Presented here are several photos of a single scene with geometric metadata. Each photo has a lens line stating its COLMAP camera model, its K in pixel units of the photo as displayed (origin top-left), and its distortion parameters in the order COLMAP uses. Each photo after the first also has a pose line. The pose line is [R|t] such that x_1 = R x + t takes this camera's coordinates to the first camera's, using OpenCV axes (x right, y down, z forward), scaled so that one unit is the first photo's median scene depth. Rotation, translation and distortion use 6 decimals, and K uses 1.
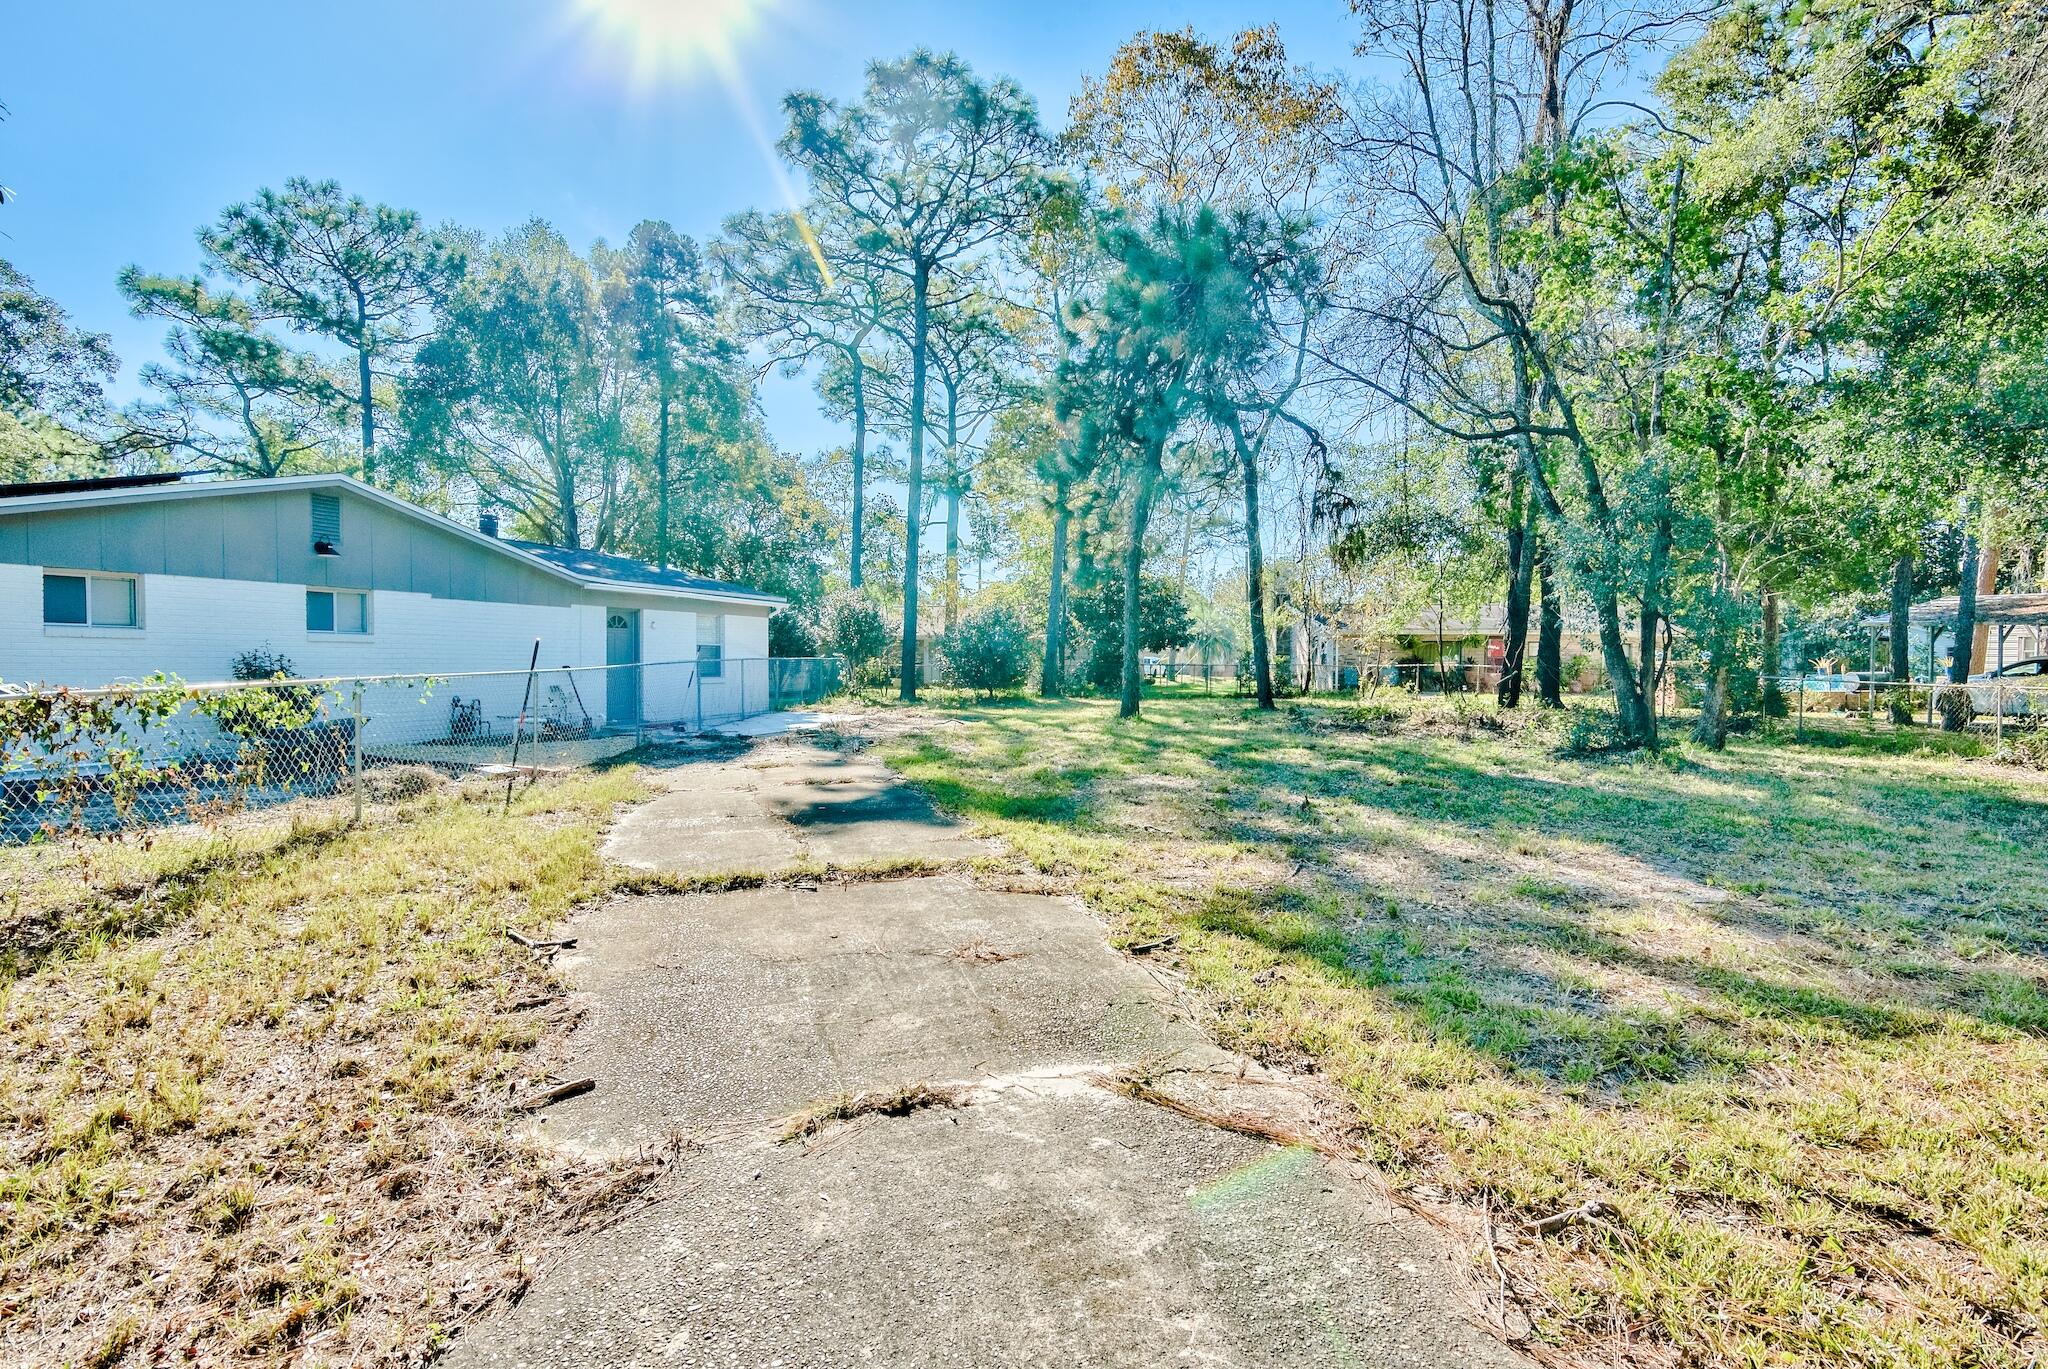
lens RADIAL K [[1005.5, 0, 1024.6], [0, 1005.5, 689.0], [0, 0, 1]] dist [-0.001665, 0.000595]
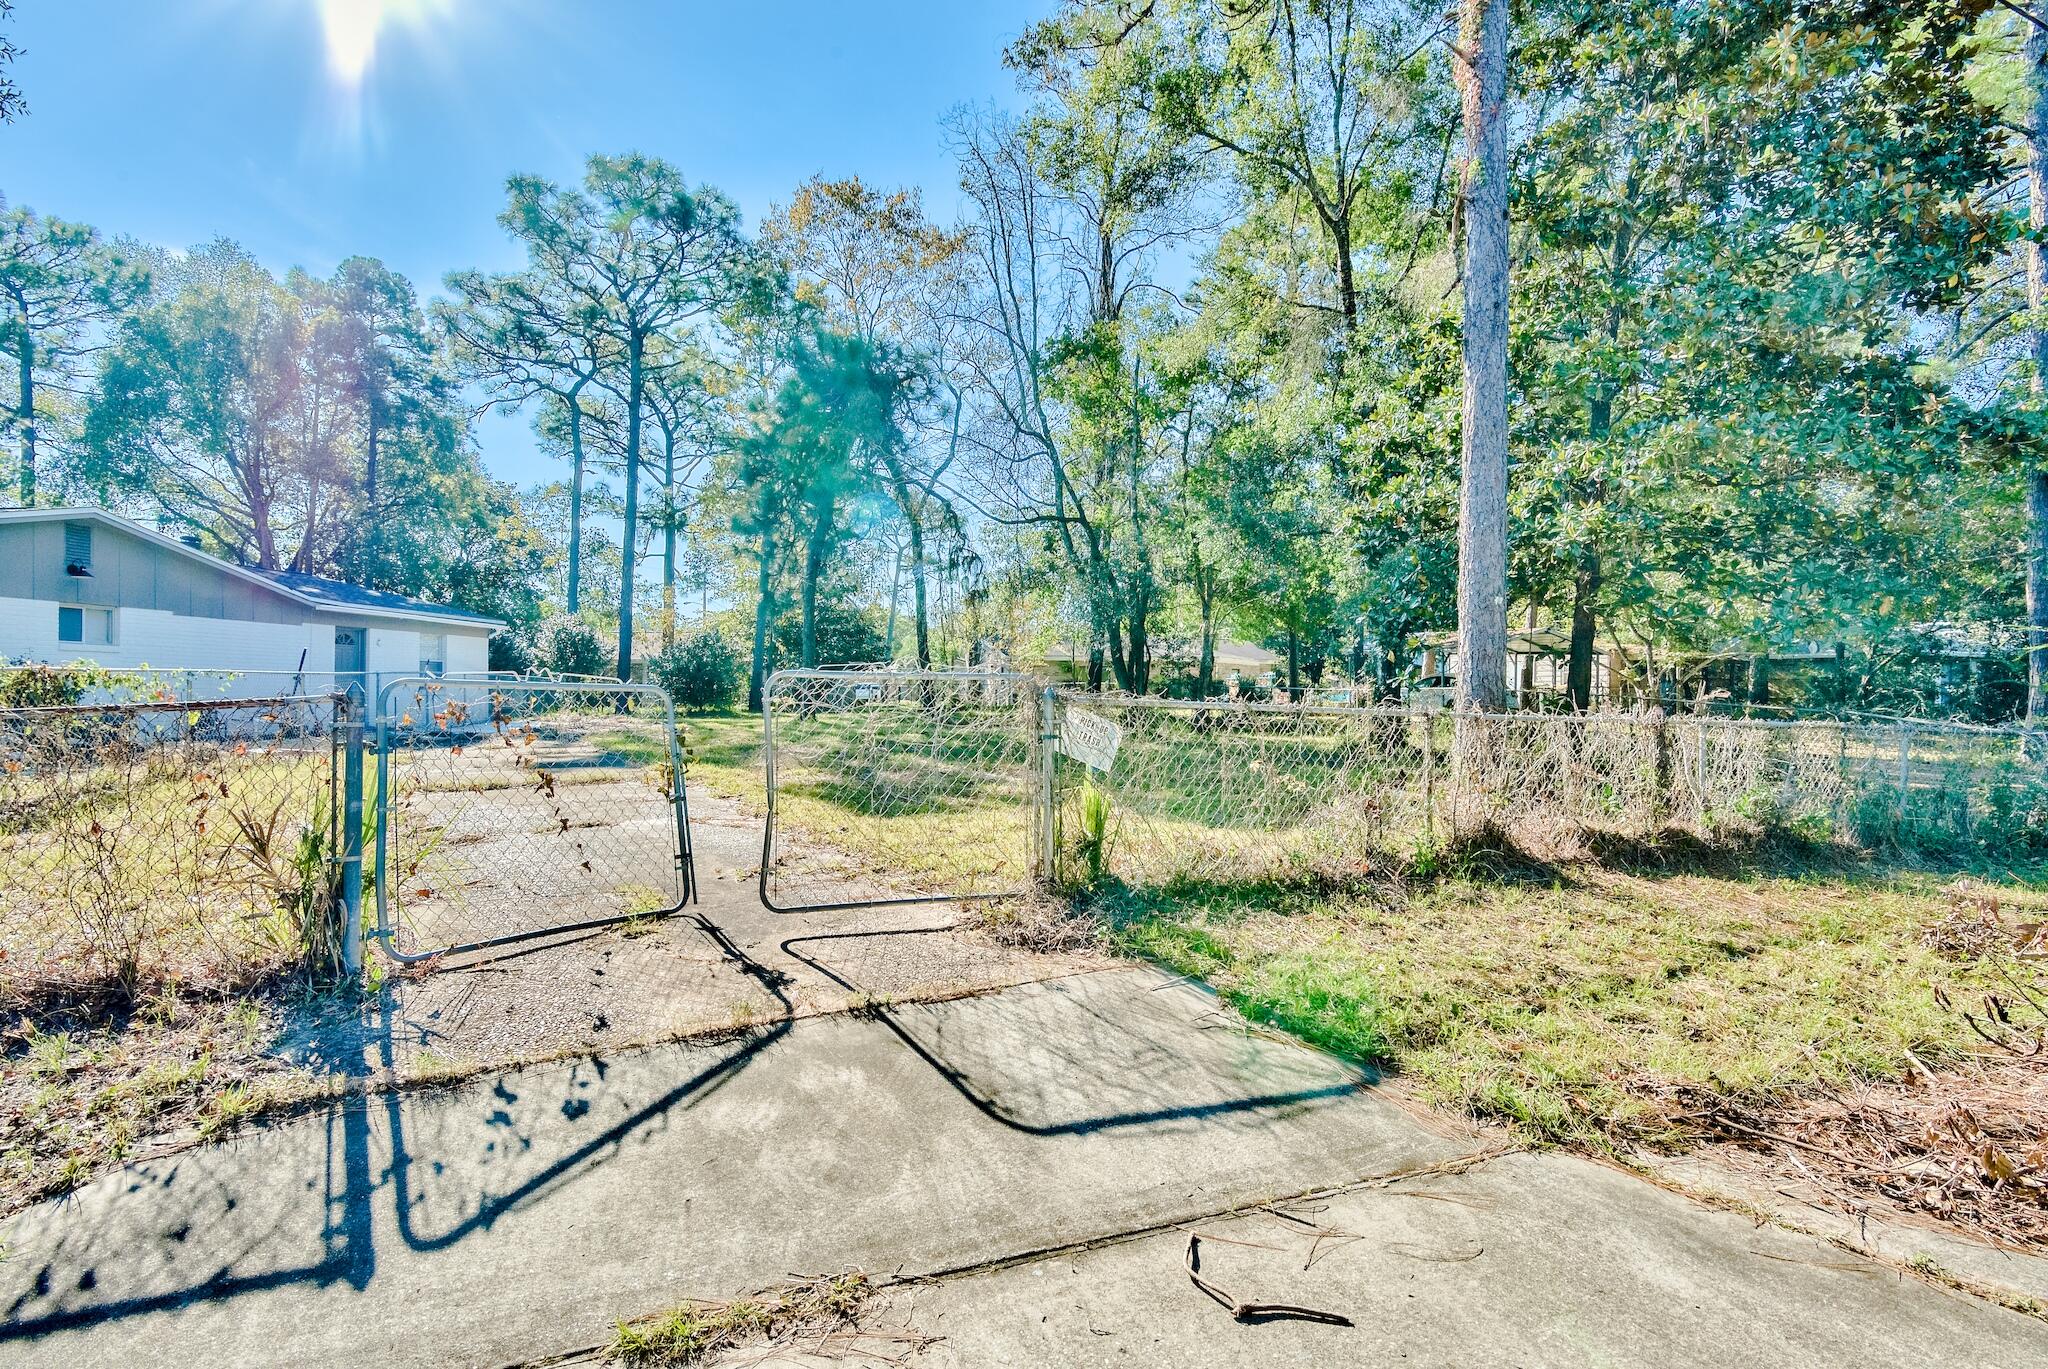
lens RADIAL K [[1005.5, 0, 1027.6], [0, 1005.5, 686.9], [0, 0, 1]] dist [-0.001665, 0.000595]
pose [[0.966702, -0.000092, 0.255903, 0.046393], [0.008476, 0.999463, -0.031658, 0.027615], [-0.255763, 0.032773, 0.966184, -0.272473]]
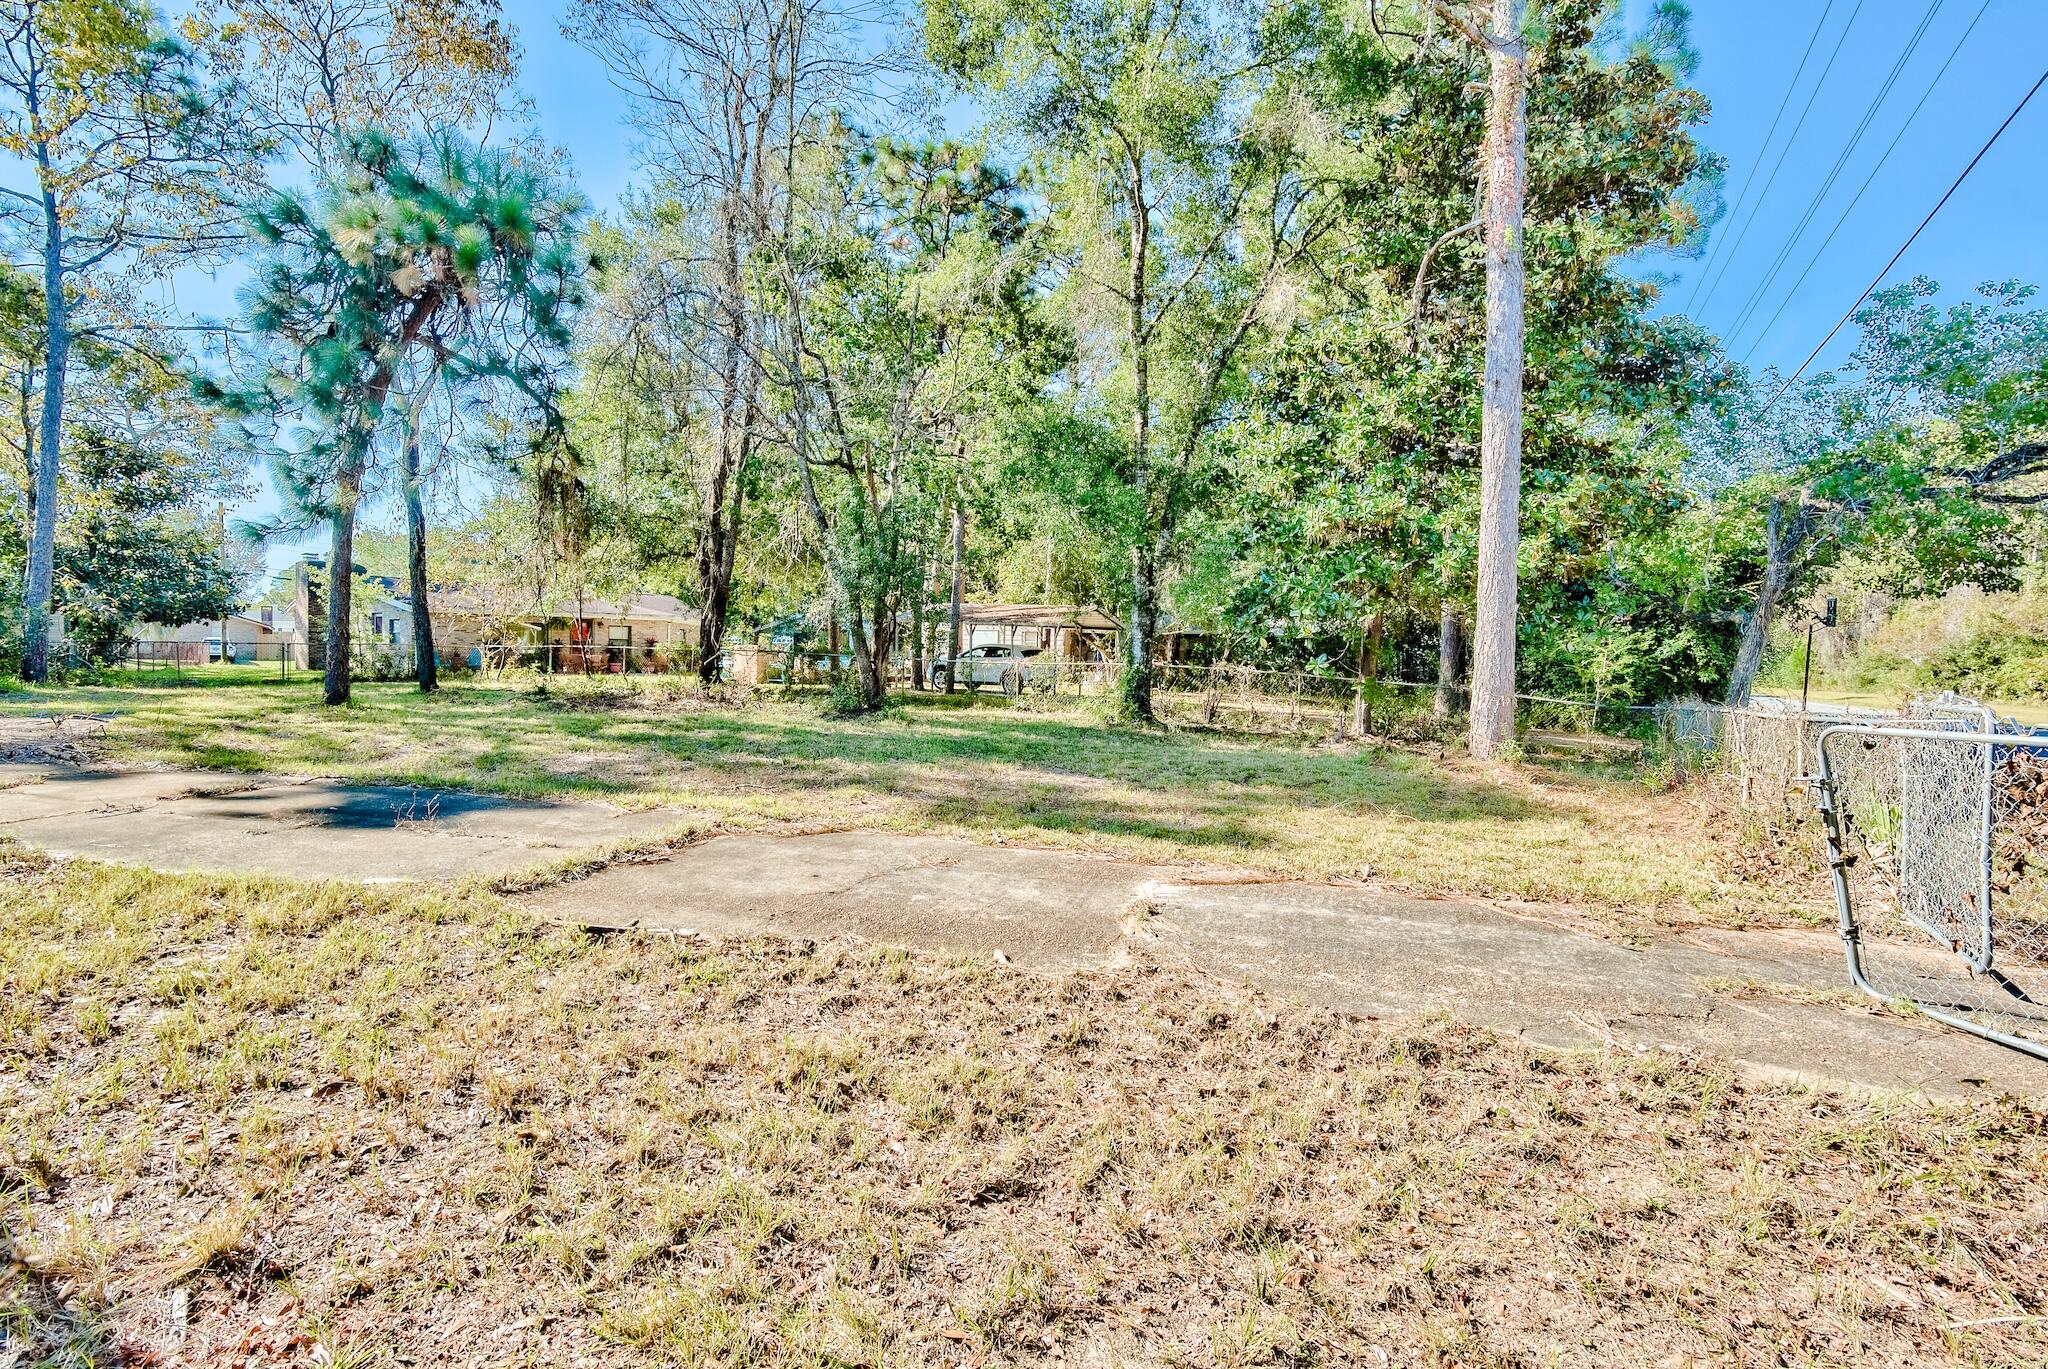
lens RADIAL K [[1005.5, 0, 1033.5], [0, 1005.5, 691.7], [0, 0, 1]] dist [-0.001665, 0.000595]
pose [[0.574516, -0.027417, 0.818034, -0.242161], [0.011344, 0.999610, 0.025535, 0.001989], [-0.818415, -0.005390, 0.574602, 0.034567]]
